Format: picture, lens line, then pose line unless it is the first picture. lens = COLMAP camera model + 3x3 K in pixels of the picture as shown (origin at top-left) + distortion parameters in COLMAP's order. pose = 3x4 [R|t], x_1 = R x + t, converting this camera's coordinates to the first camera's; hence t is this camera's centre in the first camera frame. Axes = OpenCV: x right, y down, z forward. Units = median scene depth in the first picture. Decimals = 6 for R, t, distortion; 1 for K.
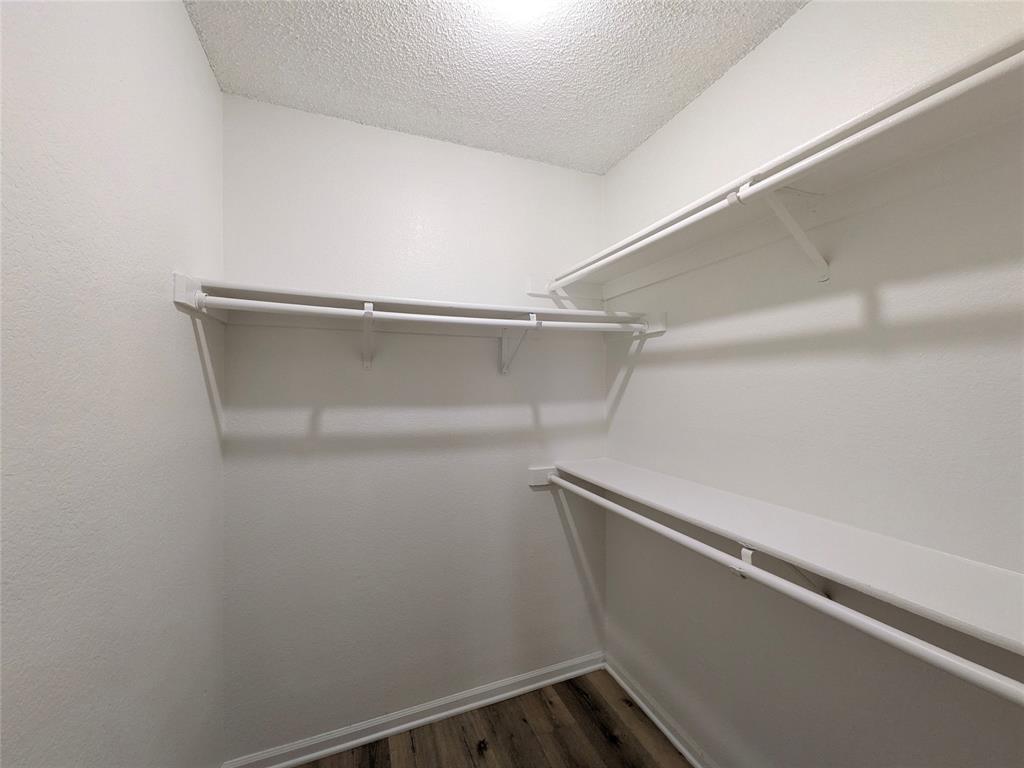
lens RADIAL K [[403.4, 0, 514.8], [0, 403.4, 385.1], [0, 0, 1]] dist [0.009745, -0.002894]
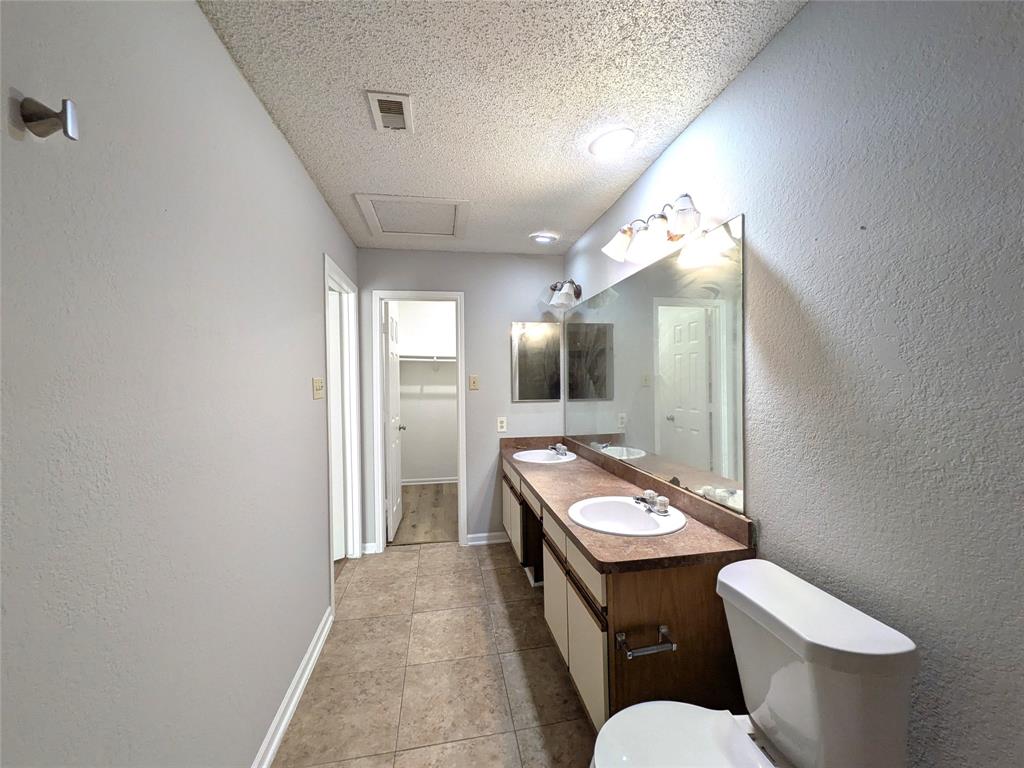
lens RADIAL K [[403.4, 0, 512.6], [0, 403.4, 383.1], [0, 0, 1]] dist [0.009745, -0.002894]
pose [[0.979717, -0.009455, -0.200161, 1.019463], [0.010622, 0.999932, 0.004753, 0.028259], [0.200103, -0.006783, 0.979751, -2.367406]]
